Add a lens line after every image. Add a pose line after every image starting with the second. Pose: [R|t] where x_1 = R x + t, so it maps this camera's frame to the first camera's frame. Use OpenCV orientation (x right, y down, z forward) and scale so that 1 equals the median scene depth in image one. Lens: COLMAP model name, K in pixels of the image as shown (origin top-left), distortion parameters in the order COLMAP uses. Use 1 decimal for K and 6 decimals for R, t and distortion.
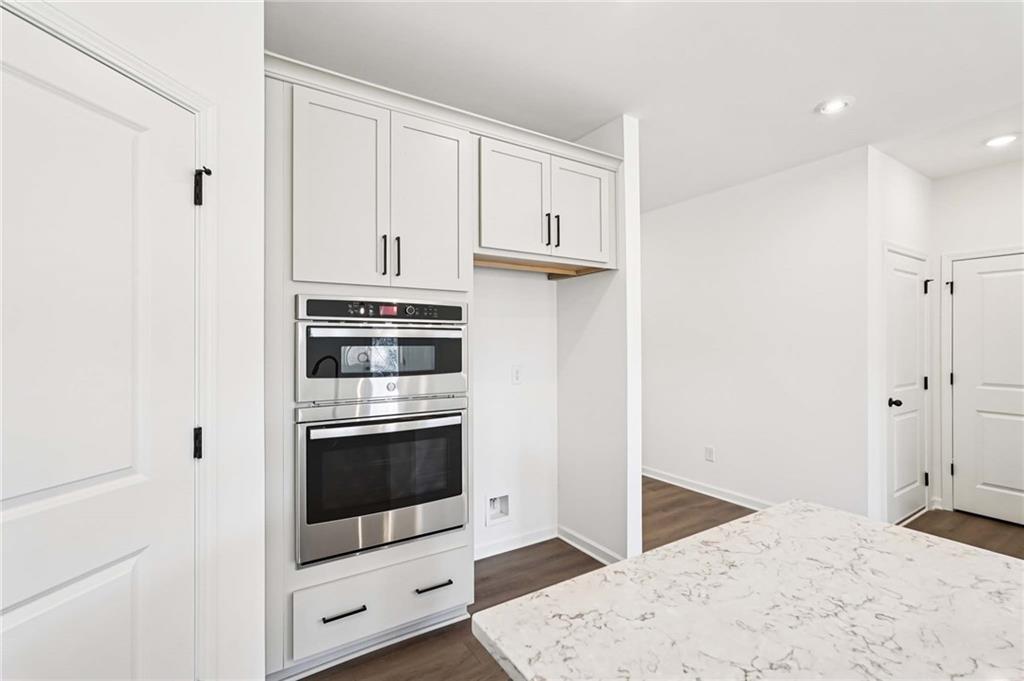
lens RADIAL K [[454.6, 0, 510.2], [0, 454.6, 342.7], [0, 0, 1]] dist [-0.003649, 0.000034]
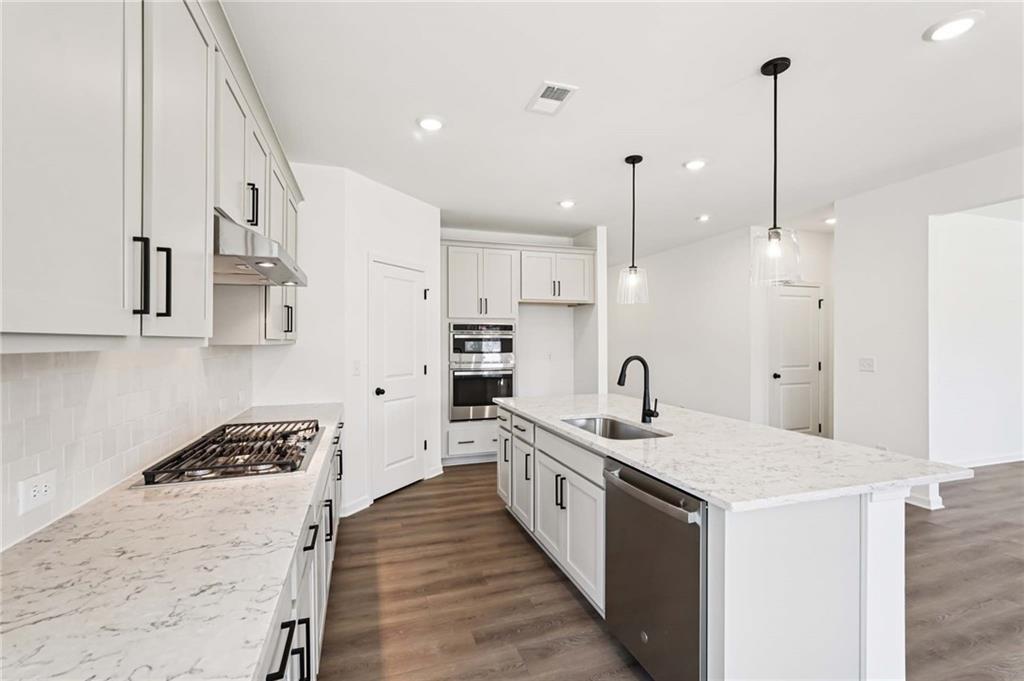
lens RADIAL K [[454.6, 0, 510.1], [0, 454.6, 338.8], [0, 0, 1]] dist [-0.003649, 0.000034]
pose [[0.968464, -0.003437, -0.249130, 0.515377], [0.001557, 0.999969, -0.007745, 0.012429], [0.249149, 0.007113, 0.968439, -1.423604]]
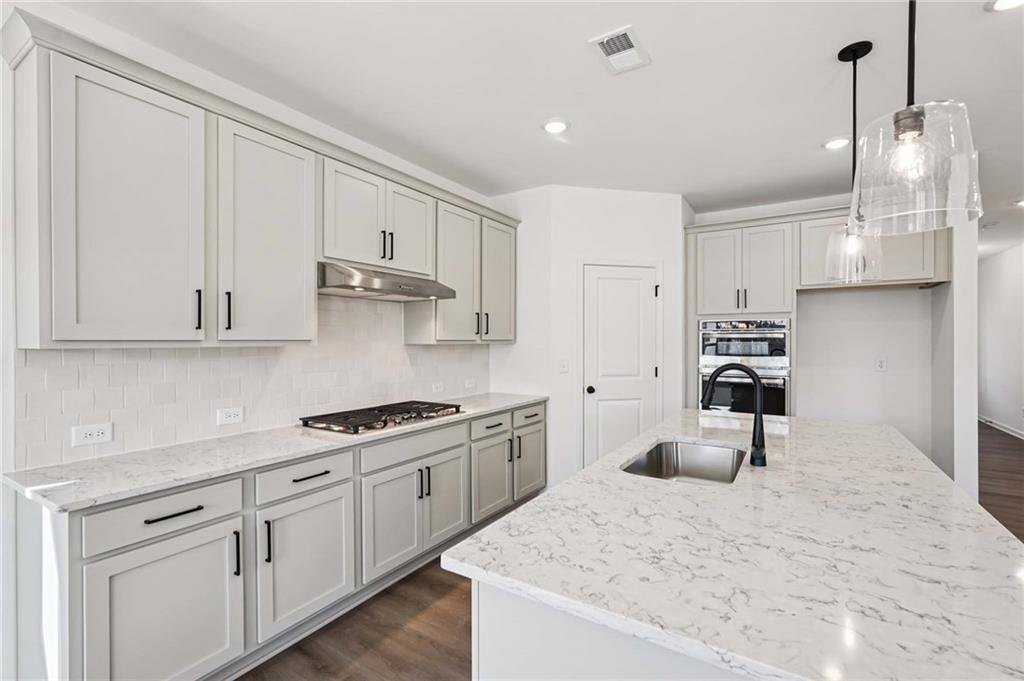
lens RADIAL K [[454.6, 0, 510.6], [0, 454.6, 342.2], [0, 0, 1]] dist [-0.003649, 0.000034]
pose [[0.423018, 0.003872, -0.906113, 1.168602], [-0.001505, 0.999992, 0.003571, 0.003760], [0.906120, -0.000147, 0.423020, -0.841700]]
